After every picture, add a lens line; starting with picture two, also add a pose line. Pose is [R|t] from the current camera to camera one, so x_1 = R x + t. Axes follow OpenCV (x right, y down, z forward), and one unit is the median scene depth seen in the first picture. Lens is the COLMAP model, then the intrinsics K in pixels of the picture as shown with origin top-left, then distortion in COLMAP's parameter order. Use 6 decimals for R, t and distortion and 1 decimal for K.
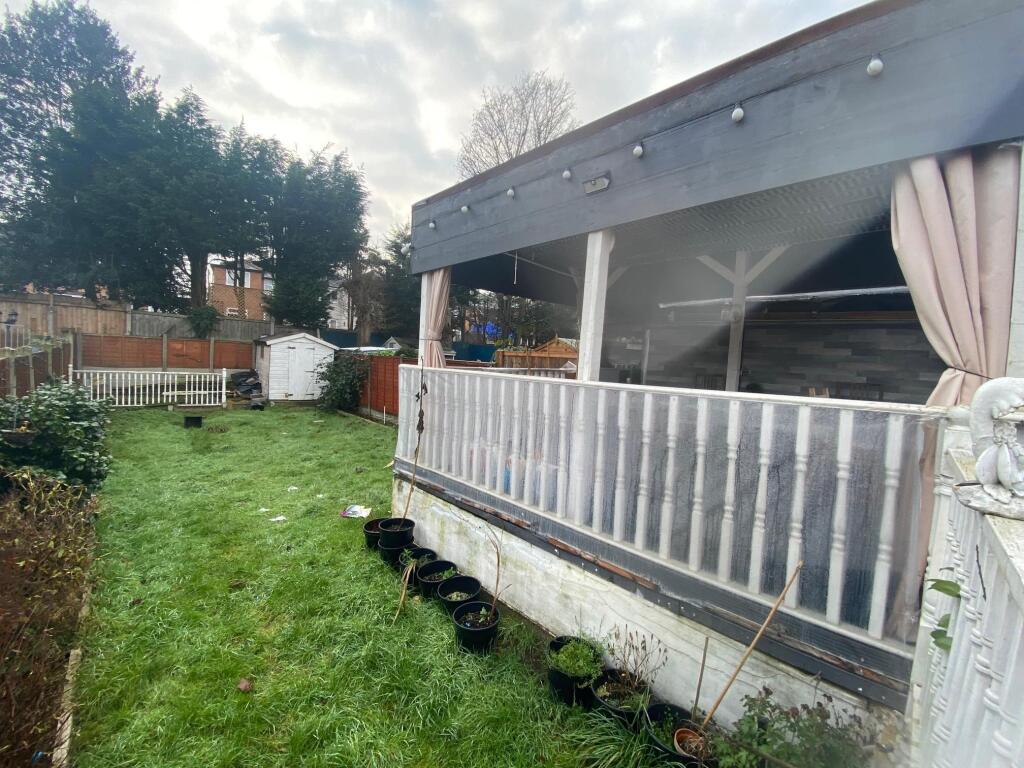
lens RADIAL K [[410.9, 0, 509.7], [0, 410.9, 384.7], [0, 0, 1]] dist [0.002055, -0.011781]
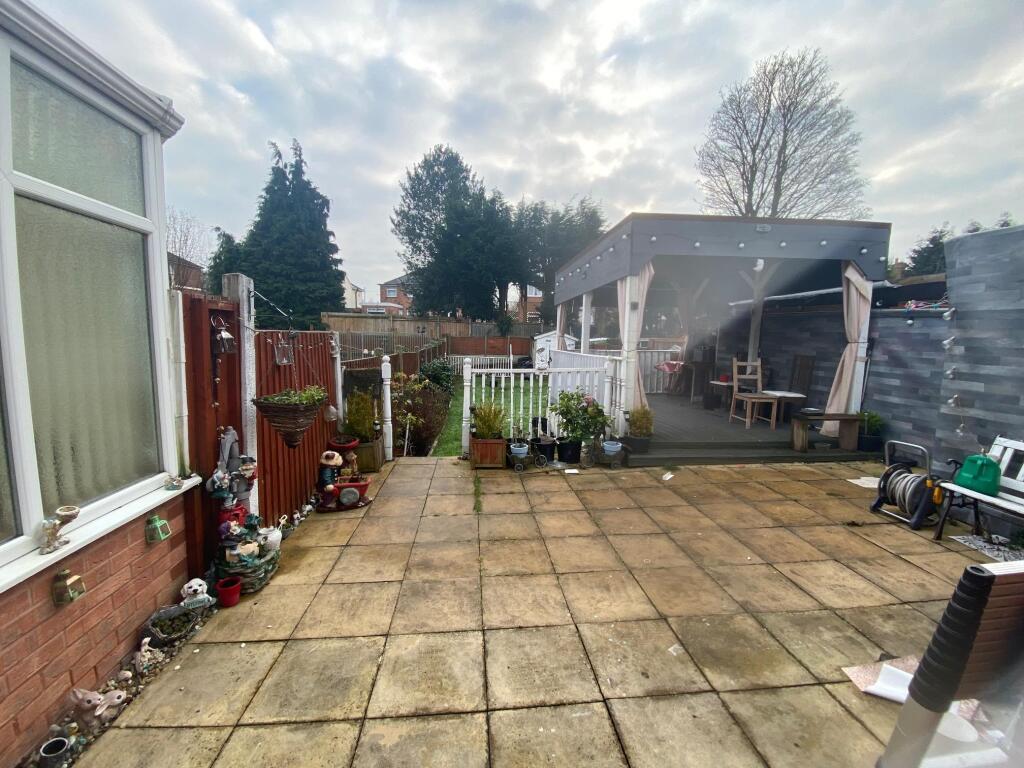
lens RADIAL K [[410.9, 0, 509.7], [0, 410.9, 384.7], [0, 0, 1]] dist [0.002055, -0.011781]
pose [[0.779872, 0.033170, -0.625060, 0.305032], [-0.014846, 0.999294, 0.034506, 0.021605], [0.625763, -0.017630, 0.779814, -0.268226]]
